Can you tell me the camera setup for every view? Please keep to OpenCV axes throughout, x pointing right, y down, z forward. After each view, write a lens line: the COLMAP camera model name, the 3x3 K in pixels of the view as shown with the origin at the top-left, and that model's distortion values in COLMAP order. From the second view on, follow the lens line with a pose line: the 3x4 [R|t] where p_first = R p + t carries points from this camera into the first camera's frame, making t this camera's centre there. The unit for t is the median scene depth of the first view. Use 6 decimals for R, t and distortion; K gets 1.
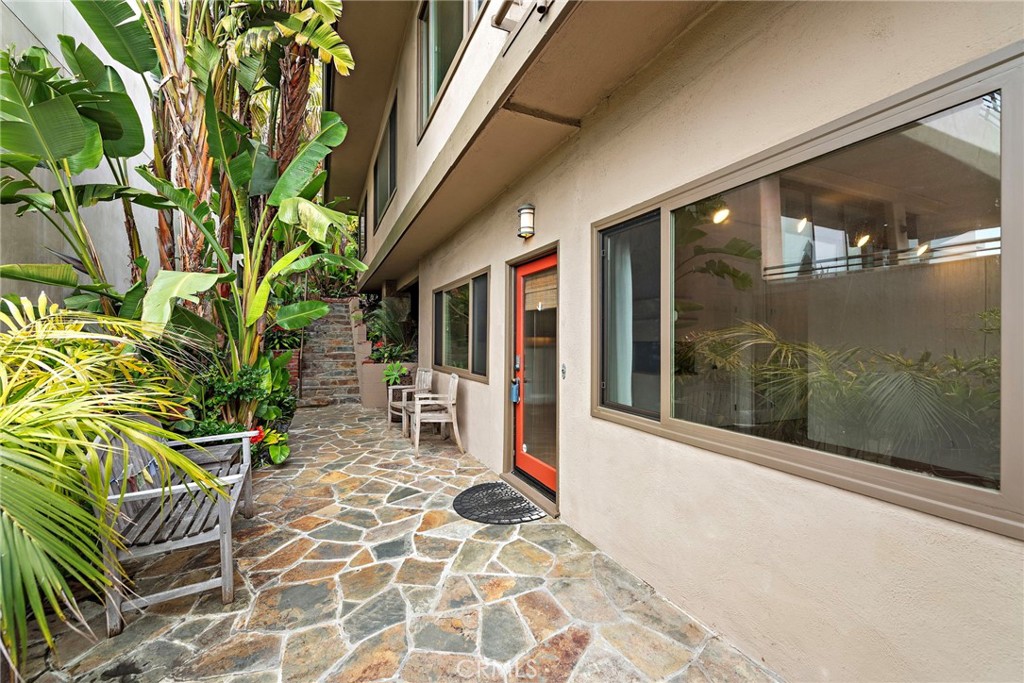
lens RADIAL K [[404.0, 0, 512.3], [0, 404.0, 345.4], [0, 0, 1]] dist [0.009488, -0.000251]
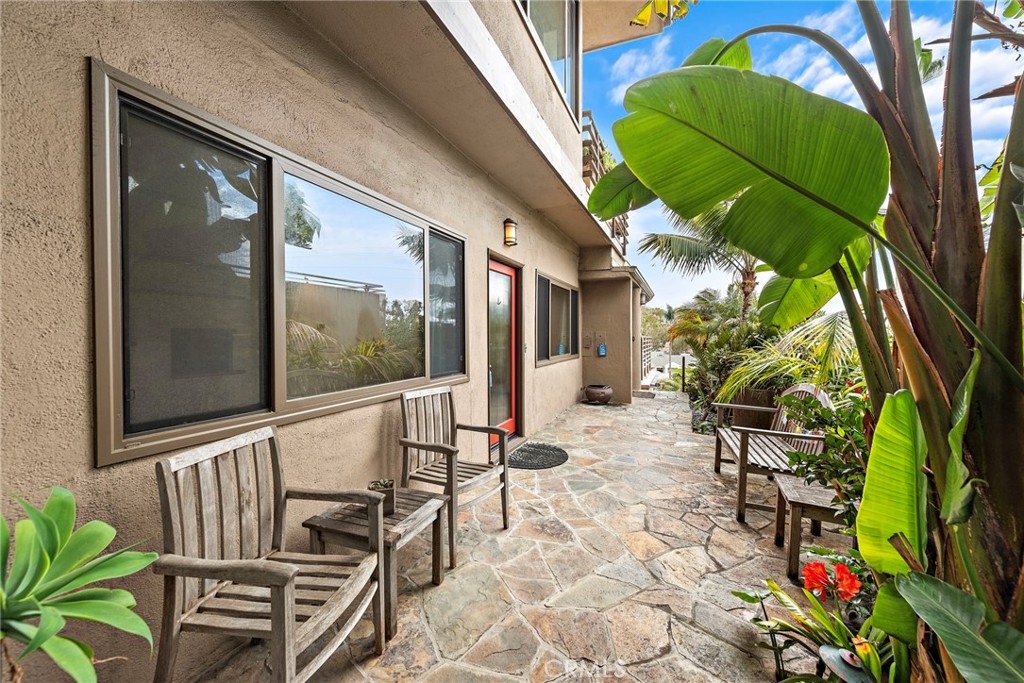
lens RADIAL K [[404.0, 0, 512.3], [0, 404.0, 345.4], [0, 0, 1]] dist [0.009488, -0.000251]
pose [[-0.680566, -0.037937, 0.731704, -0.764046], [-0.017691, 0.999218, 0.035352, -0.005883], [-0.732473, 0.011115, -0.680705, 1.598830]]
